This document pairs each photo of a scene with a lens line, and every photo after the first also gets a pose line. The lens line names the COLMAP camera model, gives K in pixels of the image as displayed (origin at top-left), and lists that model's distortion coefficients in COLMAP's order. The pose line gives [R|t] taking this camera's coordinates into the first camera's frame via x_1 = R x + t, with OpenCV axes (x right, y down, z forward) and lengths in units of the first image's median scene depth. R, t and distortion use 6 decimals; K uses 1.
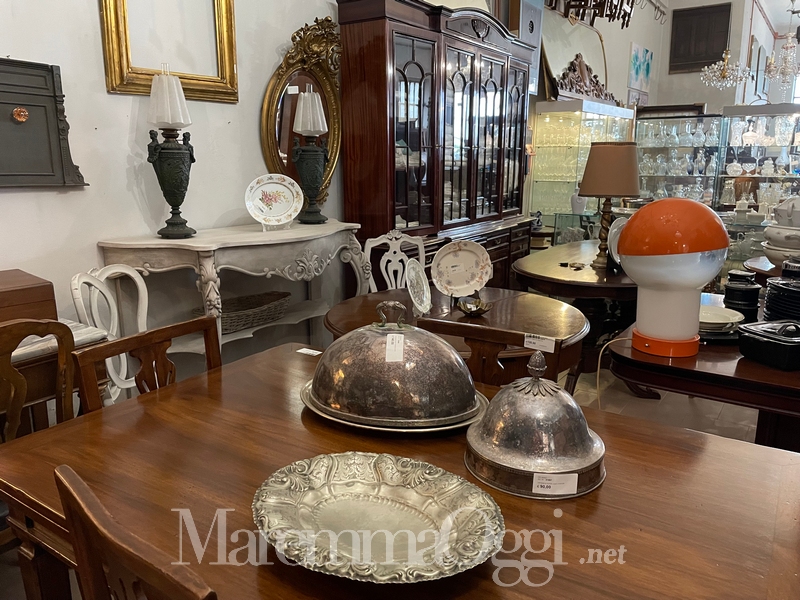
lens RADIAL K [[606.2, 0, 405.0], [0, 606.2, 300.6], [0, 0, 1]] dist [0.075365, -0.093609]
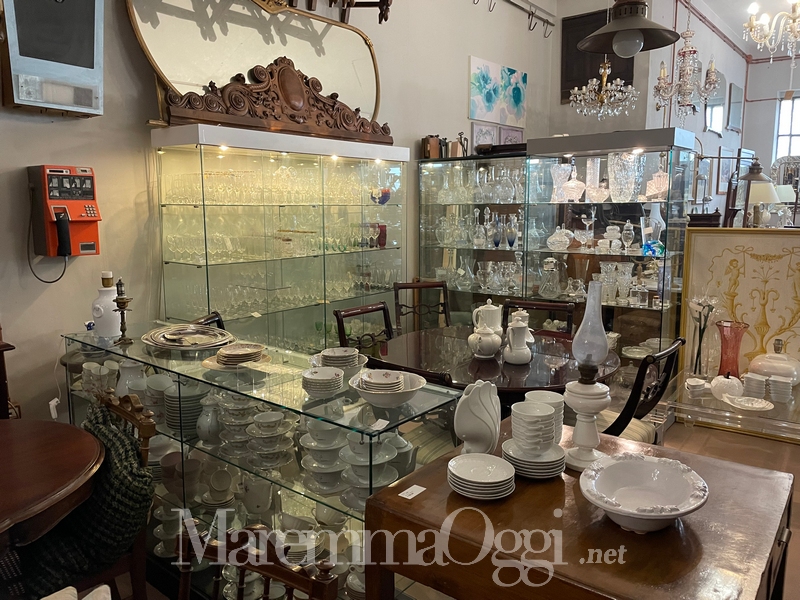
lens RADIAL K [[606.2, 0, 405.0], [0, 606.2, 300.6], [0, 0, 1]] dist [0.075365, -0.093609]
pose [[0.997130, 0.008958, -0.075172, 0.350017], [-0.014528, 0.997161, -0.073882, -0.086525], [0.074296, 0.074762, 0.994430, 0.315189]]
